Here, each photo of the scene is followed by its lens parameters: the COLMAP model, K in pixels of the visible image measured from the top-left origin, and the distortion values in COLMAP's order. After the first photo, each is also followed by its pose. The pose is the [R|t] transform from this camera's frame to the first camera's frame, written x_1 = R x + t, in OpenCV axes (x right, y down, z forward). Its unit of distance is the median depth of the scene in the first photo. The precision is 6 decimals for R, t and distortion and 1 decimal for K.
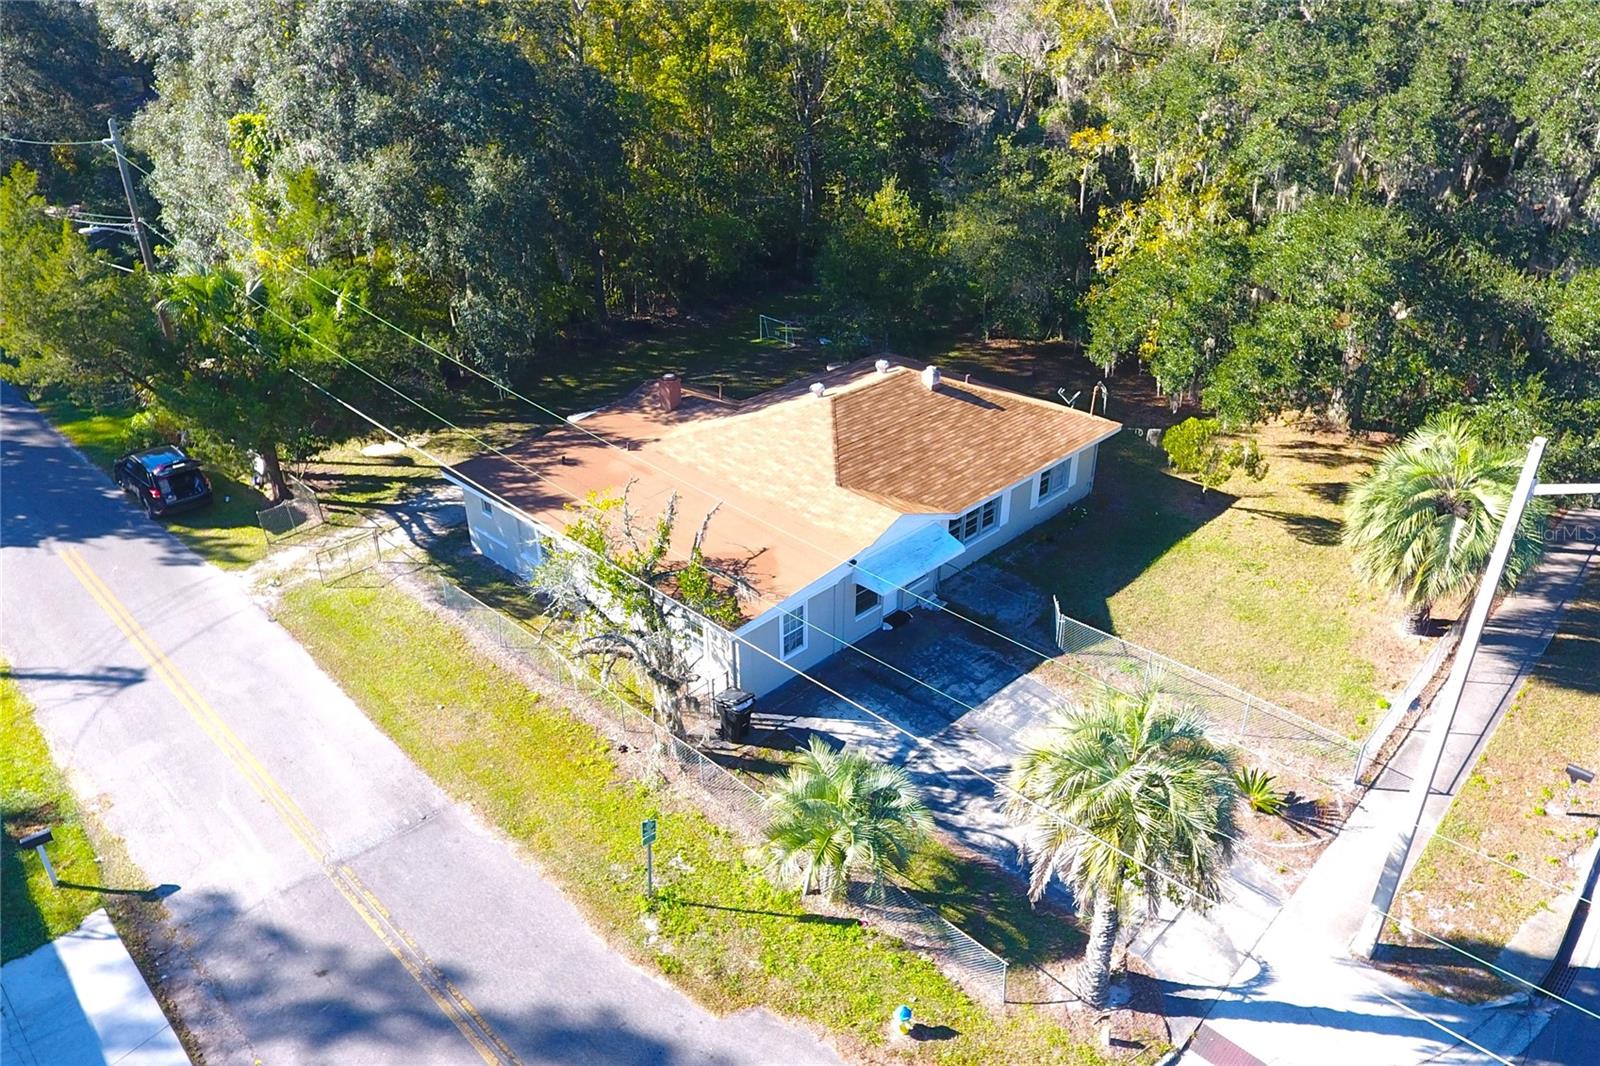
lens RADIAL K [[1110.8, 0, 836.5], [0, 1110.8, 516.5], [0, 0, 1]] dist [-0.001553, -0.000301]
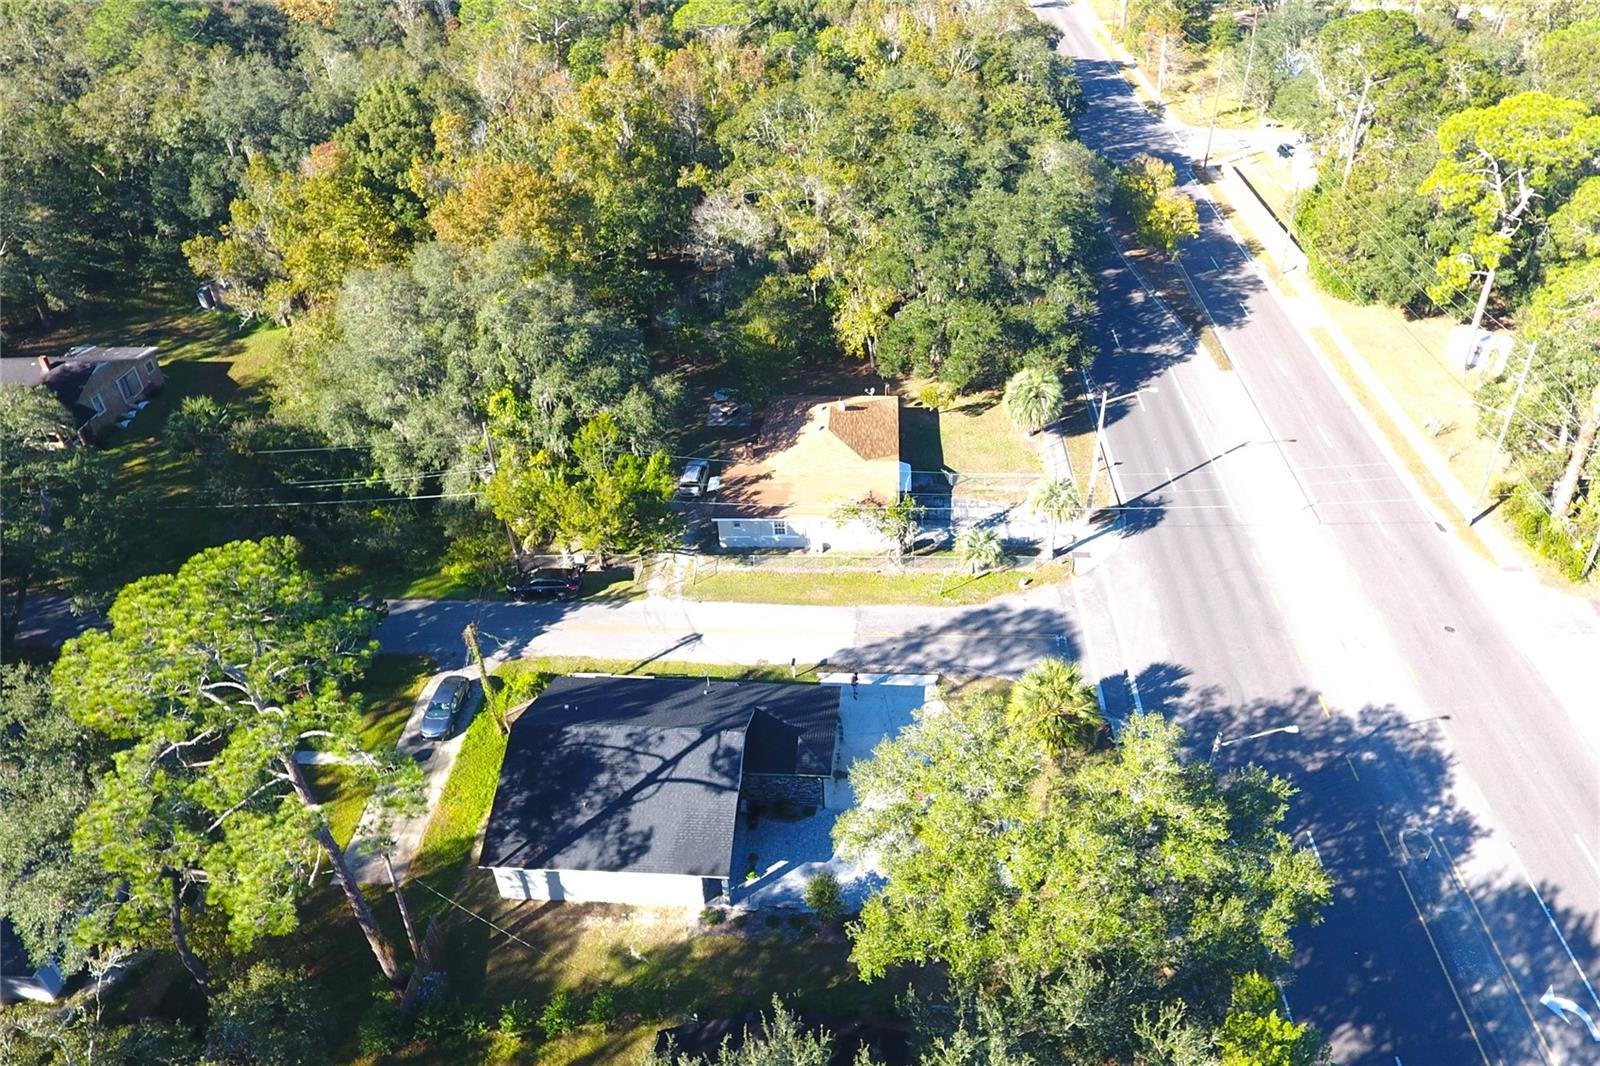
lens RADIAL K [[1110.8, 0, 871.9], [0, 1110.8, 540.9], [0, 0, 1]] dist [-0.001553, -0.000301]
pose [[0.743271, -0.402754, 0.534170, -1.474118], [0.318101, 0.915201, 0.247424, -0.502070], [-0.588524, -0.013983, 0.808359, -1.137090]]
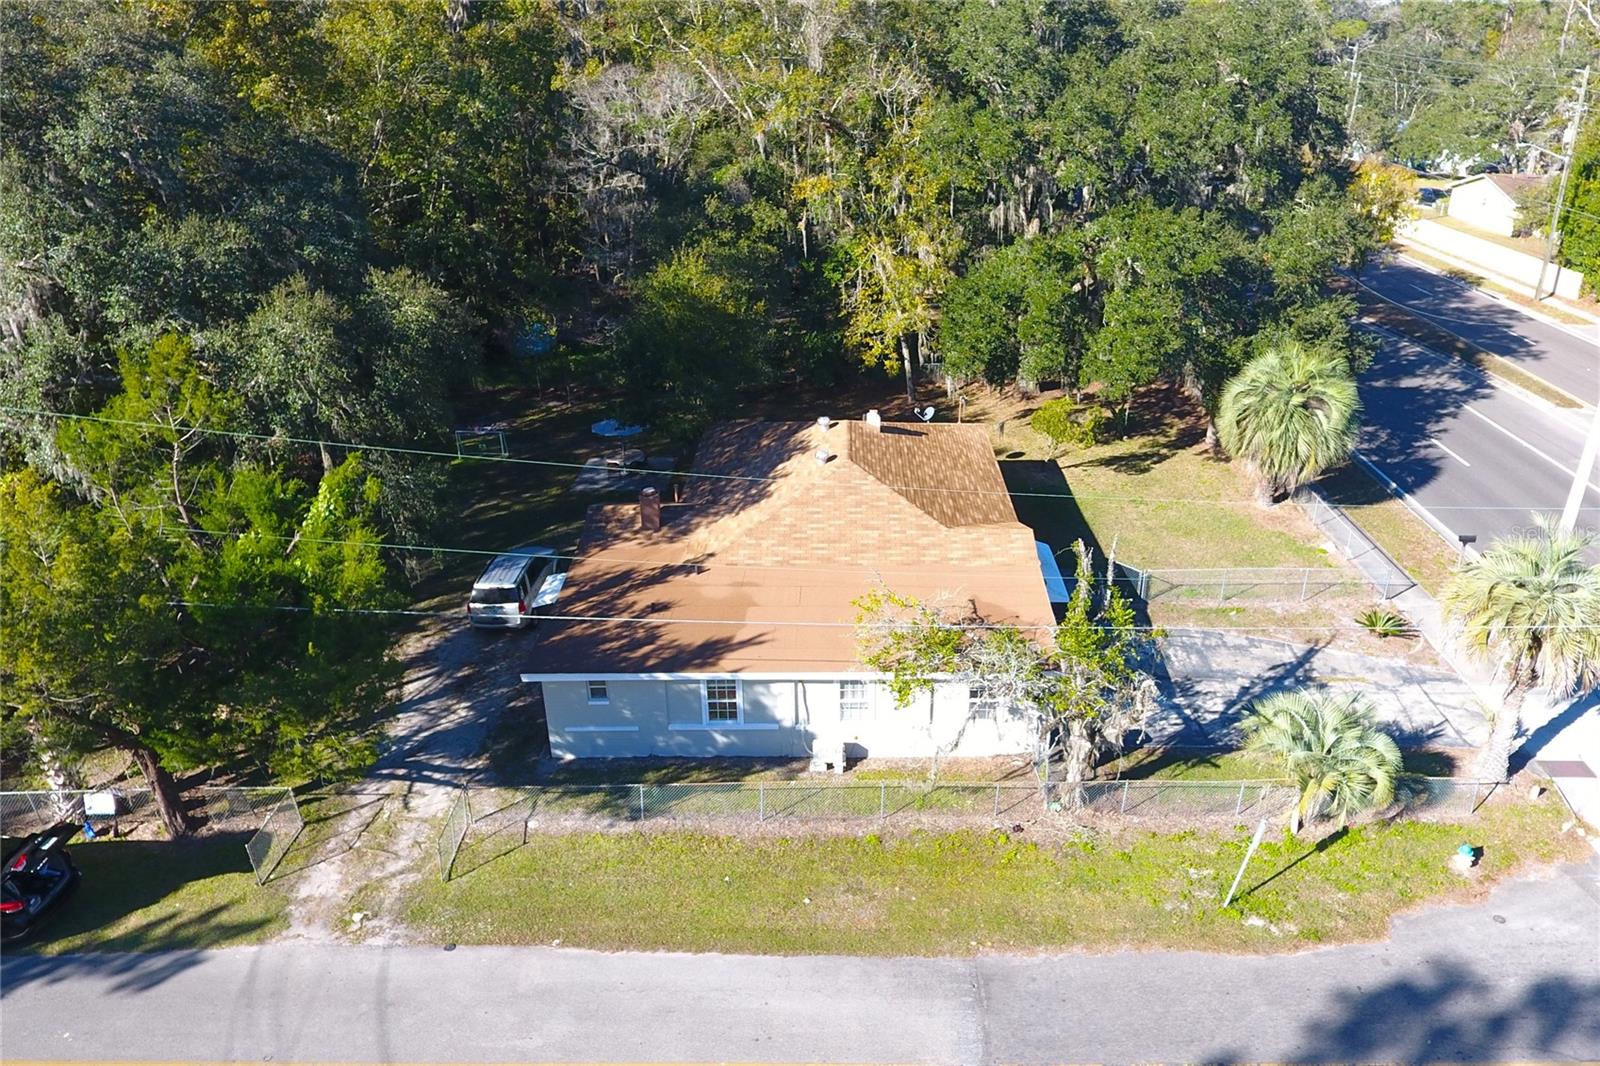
lens RADIAL K [[1110.8, 0, 870.7], [0, 1110.8, 525.0], [0, 0, 1]] dist [-0.001553, -0.000301]
pose [[0.717913, -0.292489, 0.631705, -0.697997], [0.319503, 0.944669, 0.074291, -0.130587], [-0.618481, 0.148497, 0.771641, 0.257334]]
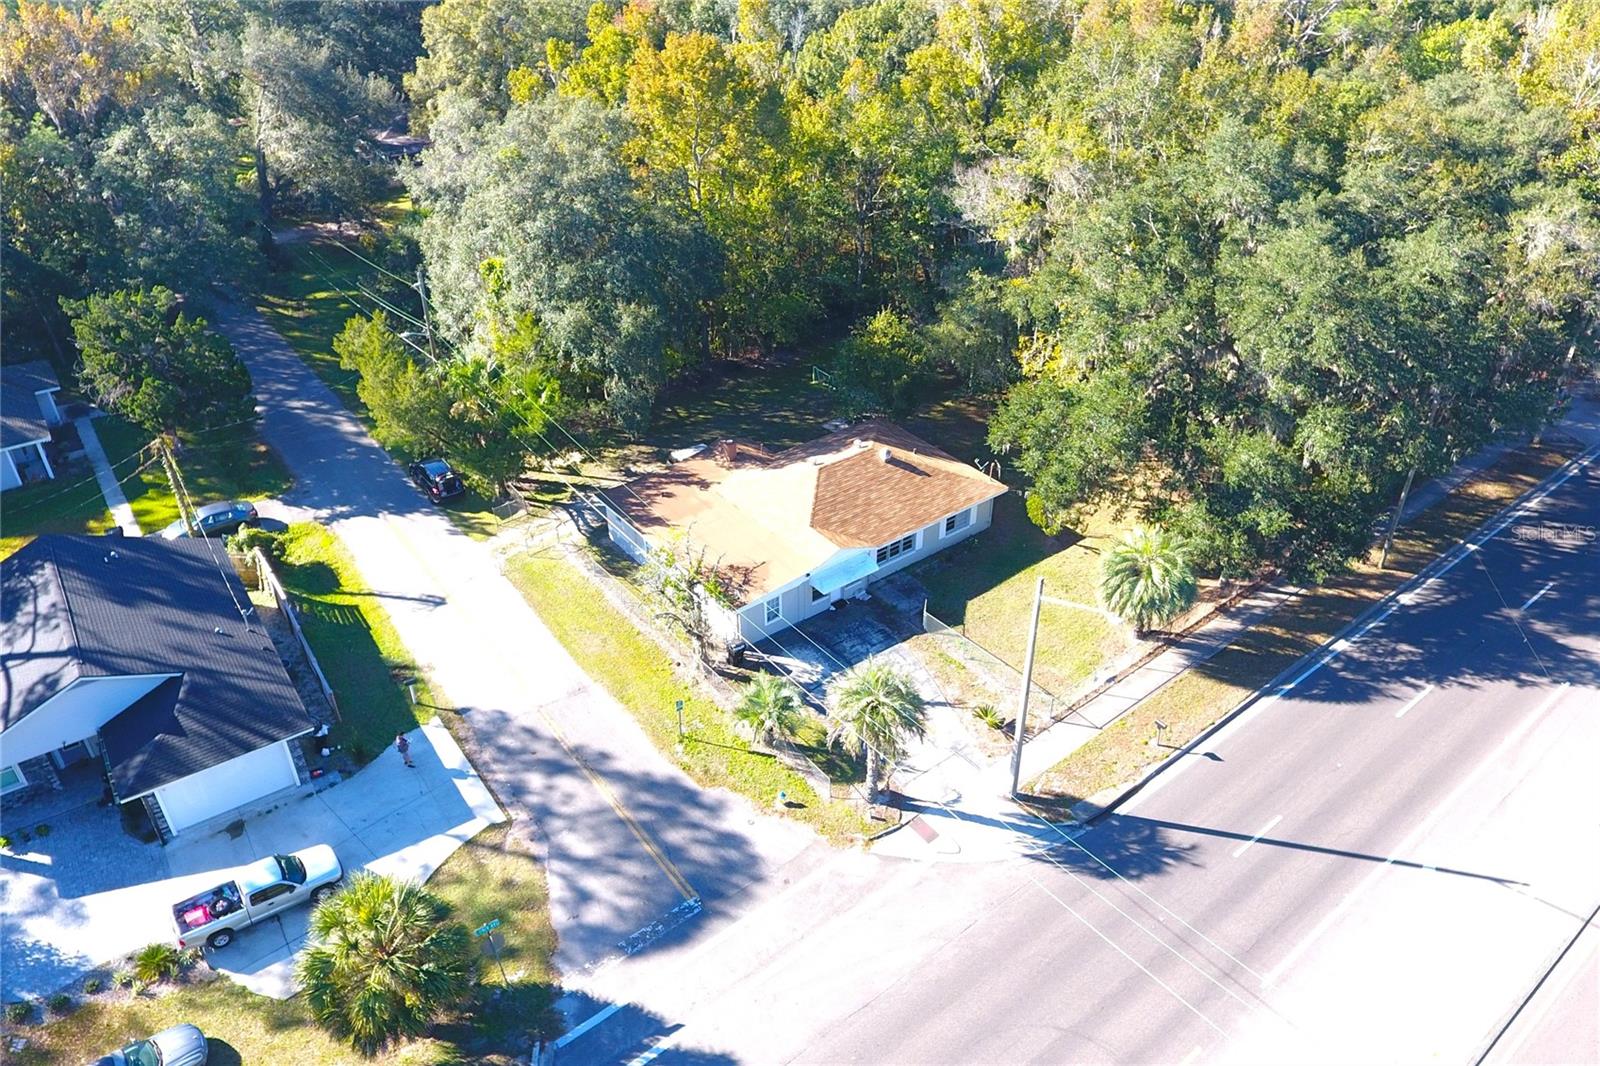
lens RADIAL K [[1110.8, 0, 817.0], [0, 1110.8, 513.0], [0, 0, 1]] dist [-0.001553, -0.000301]
pose [[0.987867, 0.073904, -0.136594, 0.250718], [-0.062435, 0.994300, 0.086426, -0.202560], [0.142202, -0.076849, 0.986850, -0.739883]]
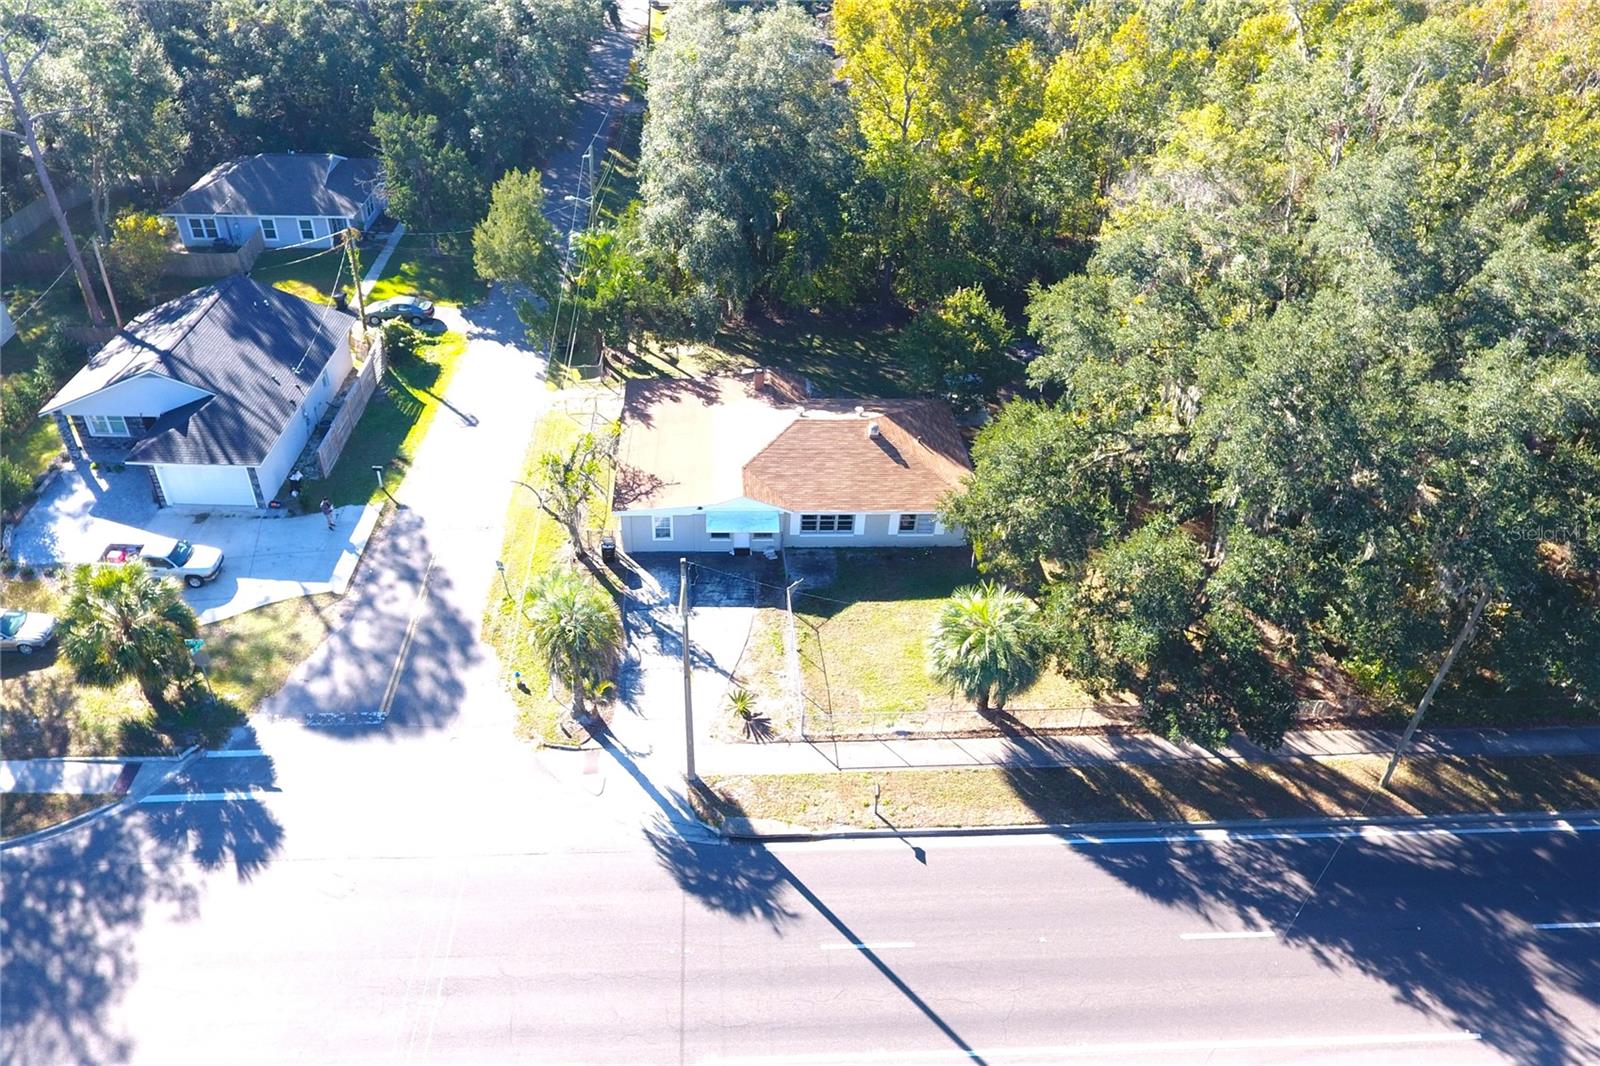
lens RADIAL K [[1110.8, 0, 738.7], [0, 1110.8, 505.7], [0, 0, 1]] dist [-0.001553, -0.000301]
pose [[0.698752, 0.410617, -0.585781, 1.049438], [-0.330346, 0.911533, 0.244906, -0.401434], [0.634521, 0.022382, 0.772581, -0.355542]]
